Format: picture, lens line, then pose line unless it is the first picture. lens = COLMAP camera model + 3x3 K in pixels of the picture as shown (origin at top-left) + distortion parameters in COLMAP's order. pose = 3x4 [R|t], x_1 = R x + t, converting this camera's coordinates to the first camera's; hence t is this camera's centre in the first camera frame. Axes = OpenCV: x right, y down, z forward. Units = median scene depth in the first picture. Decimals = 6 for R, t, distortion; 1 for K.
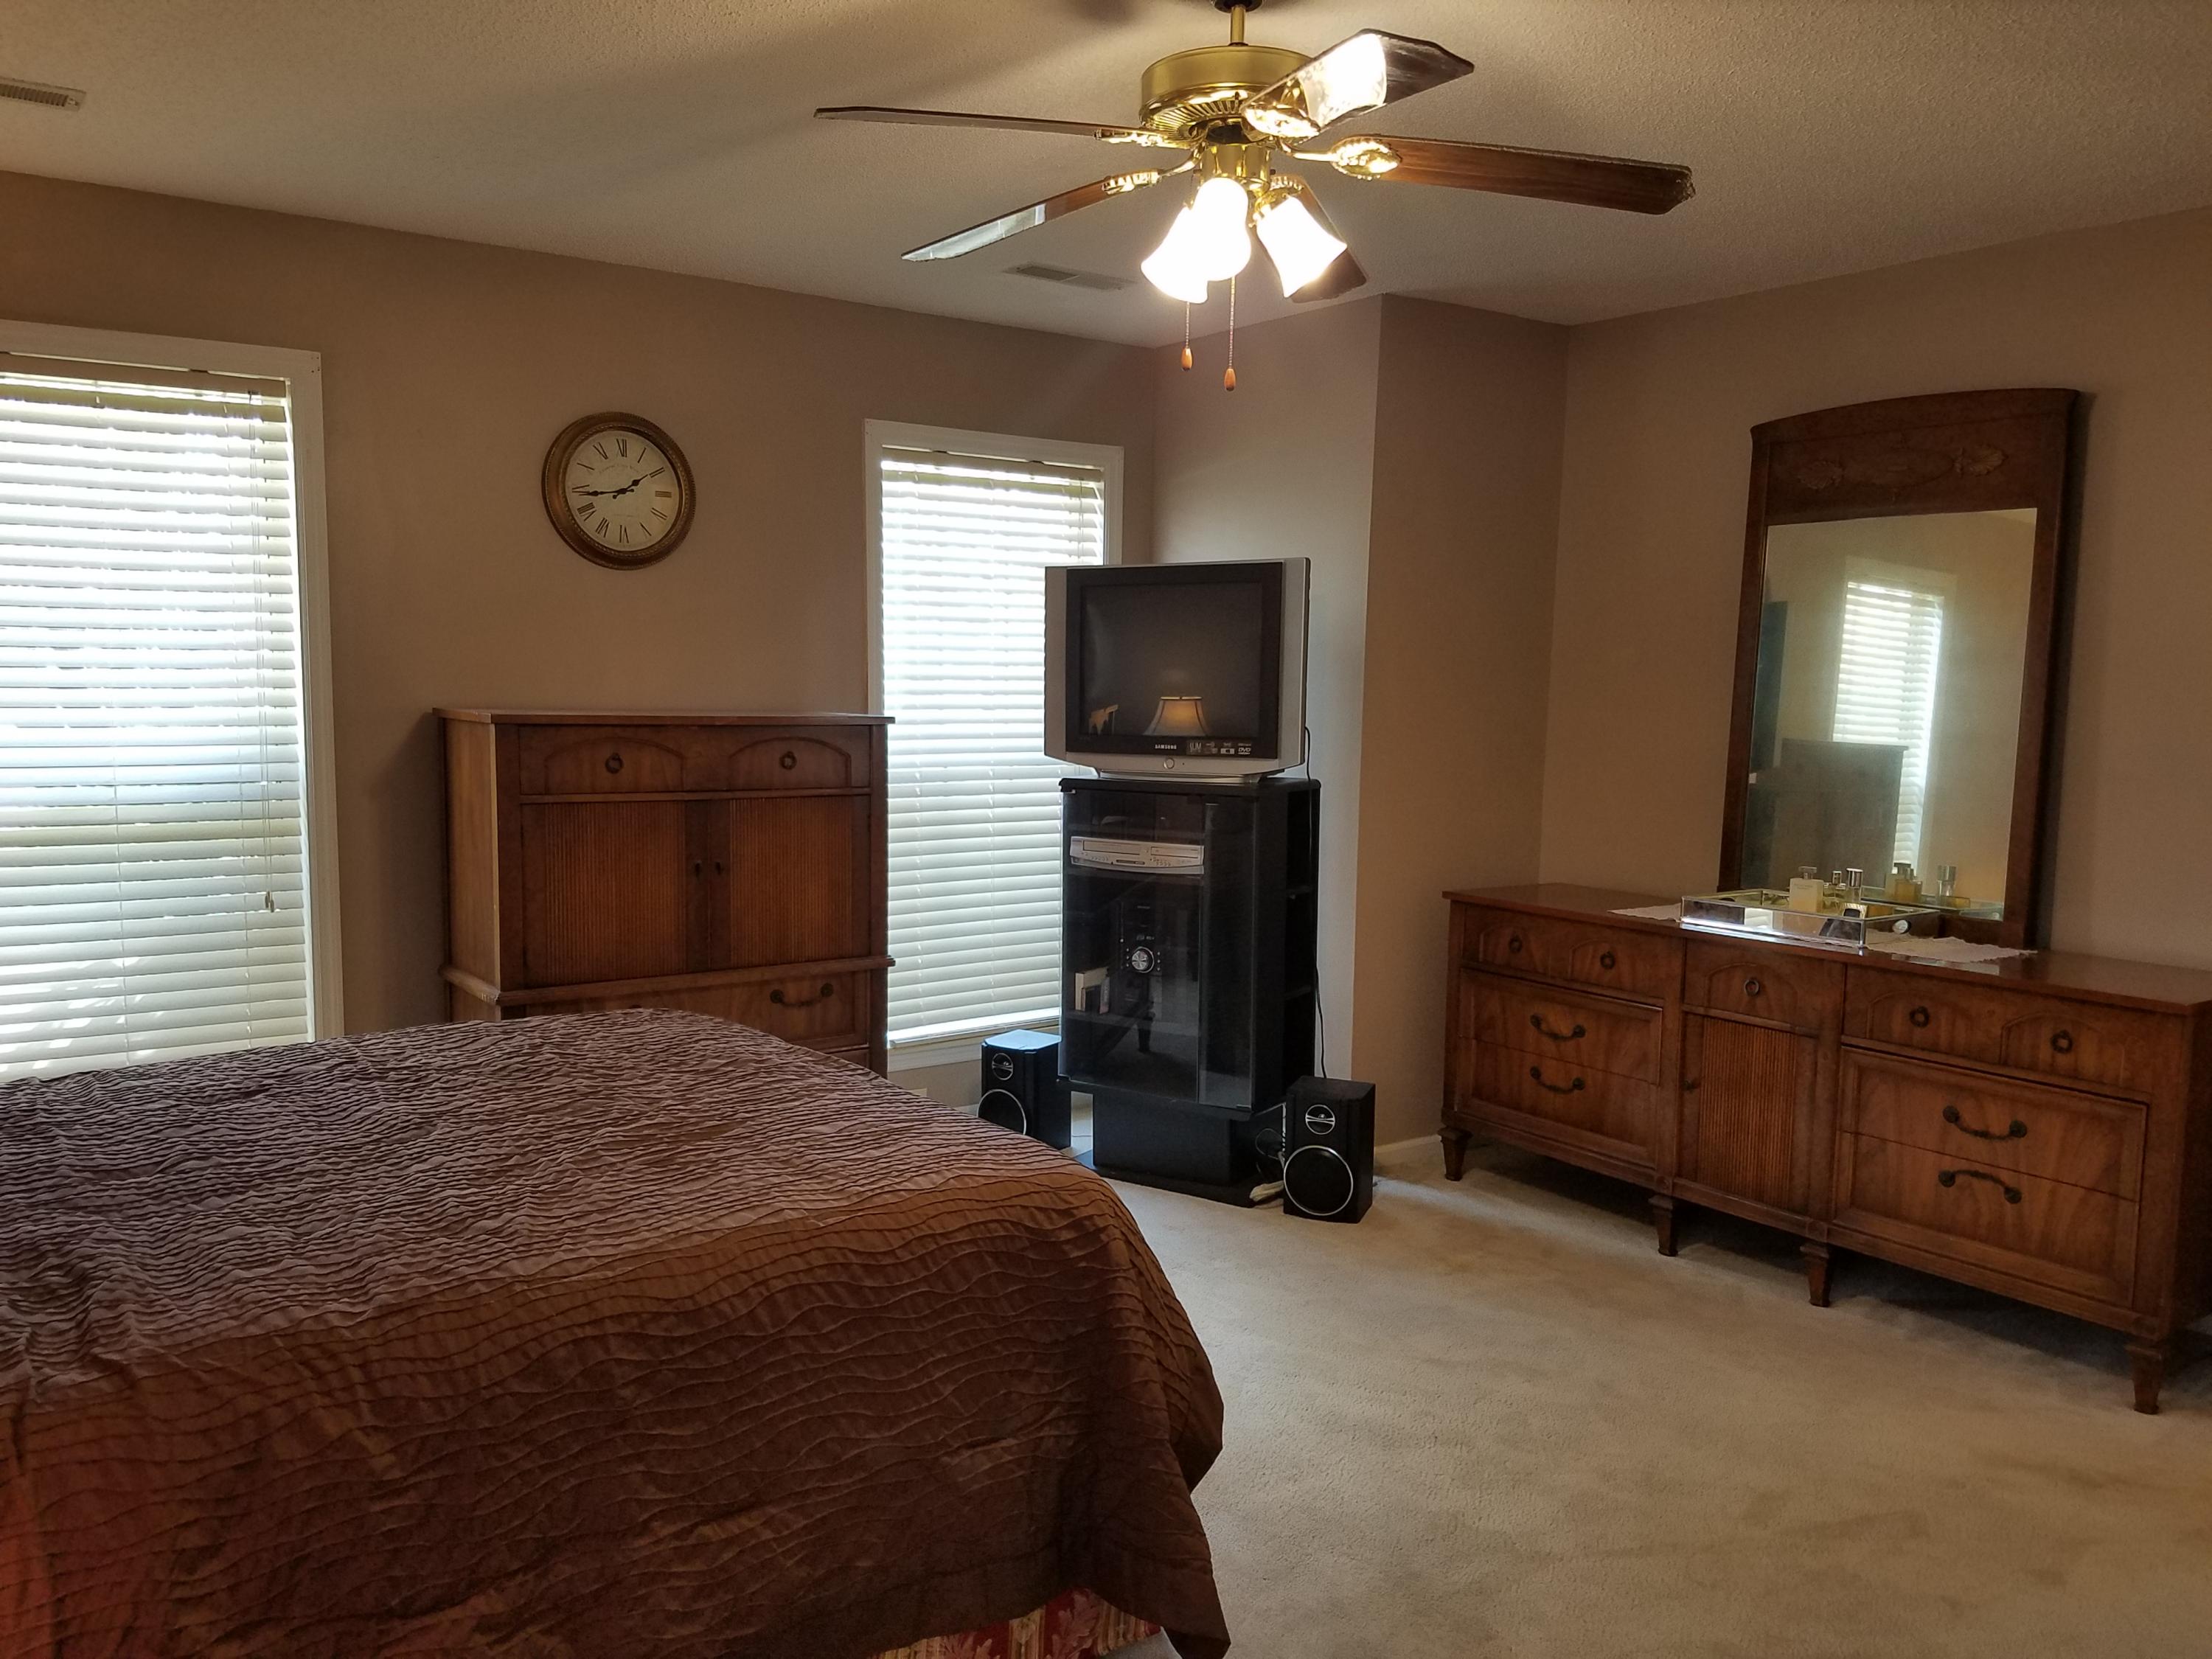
lens RADIAL K [[1708.2, 0, 1105.6], [0, 1708.2, 878.4], [0, 0, 1]] dist [0.003715, -0.006411]
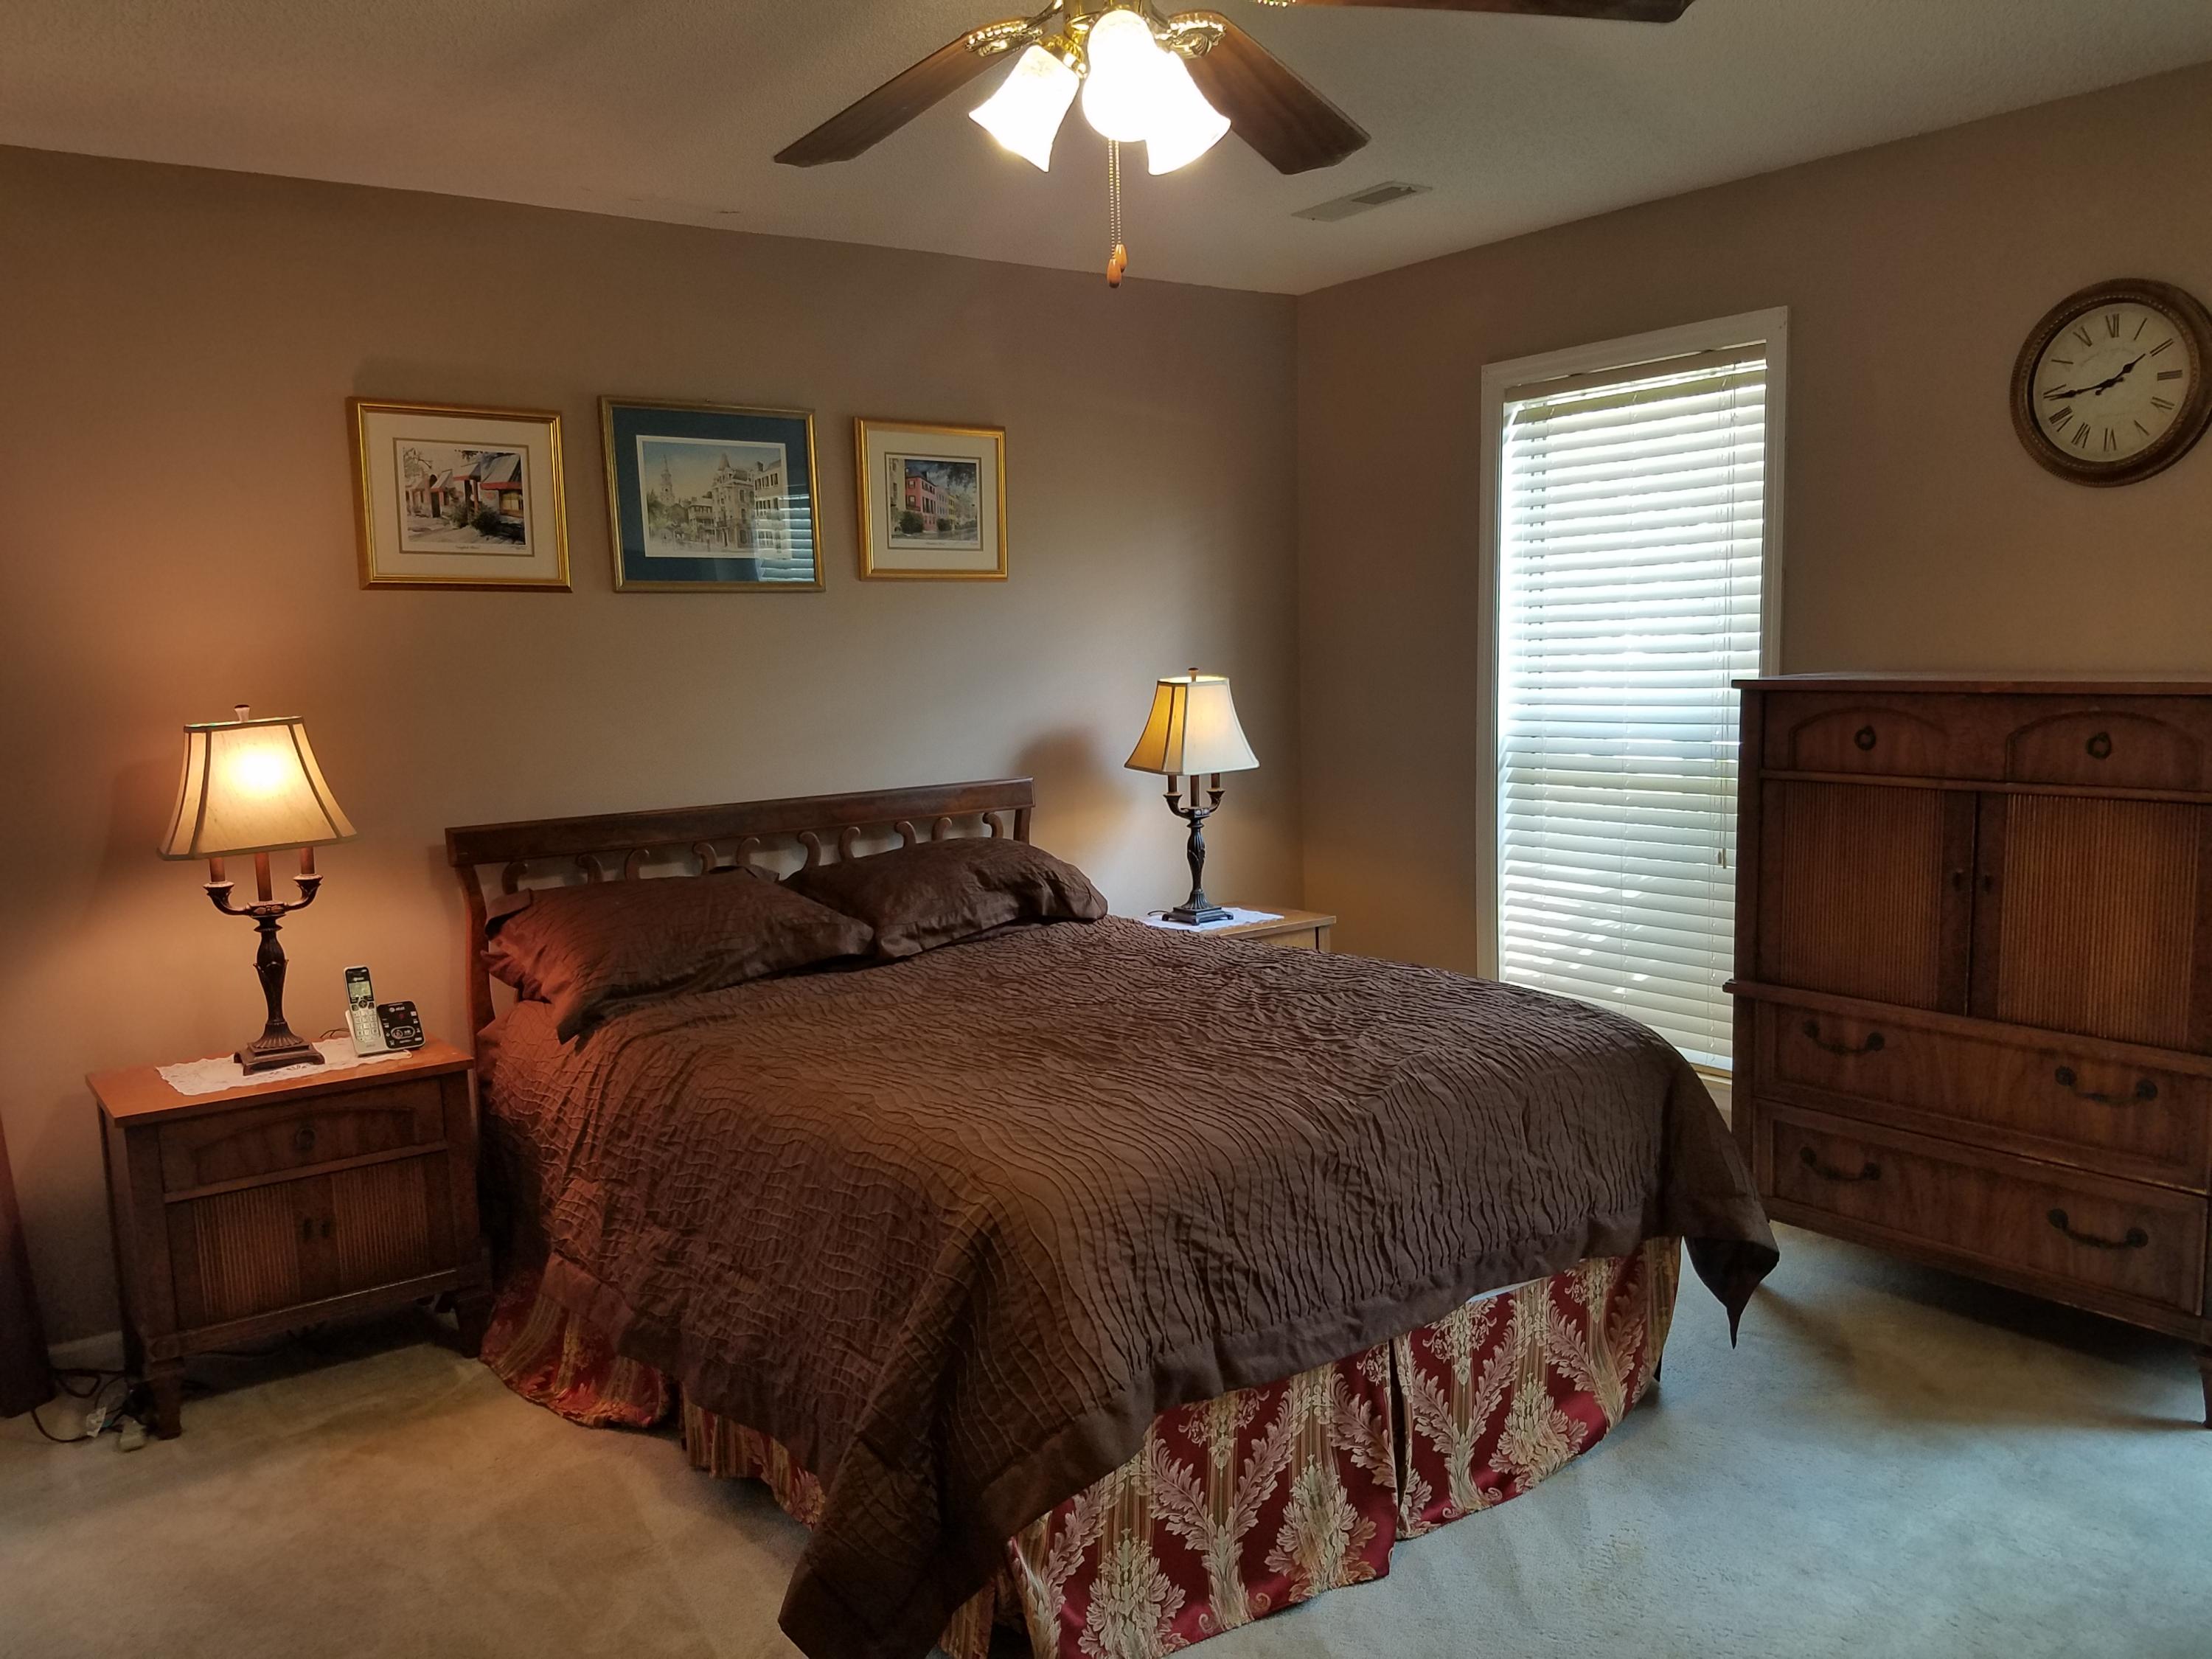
lens RADIAL K [[1661.2, 0, 1005.9], [0, 1661.2, 828.0], [0, 0, 1]] dist [0.003331, -0.002012]
pose [[-0.012567, 0.098172, -0.995090, 0.509264], [-0.093434, 0.990699, 0.098918, -0.062729], [0.995546, 0.094219, -0.003277, 0.571678]]
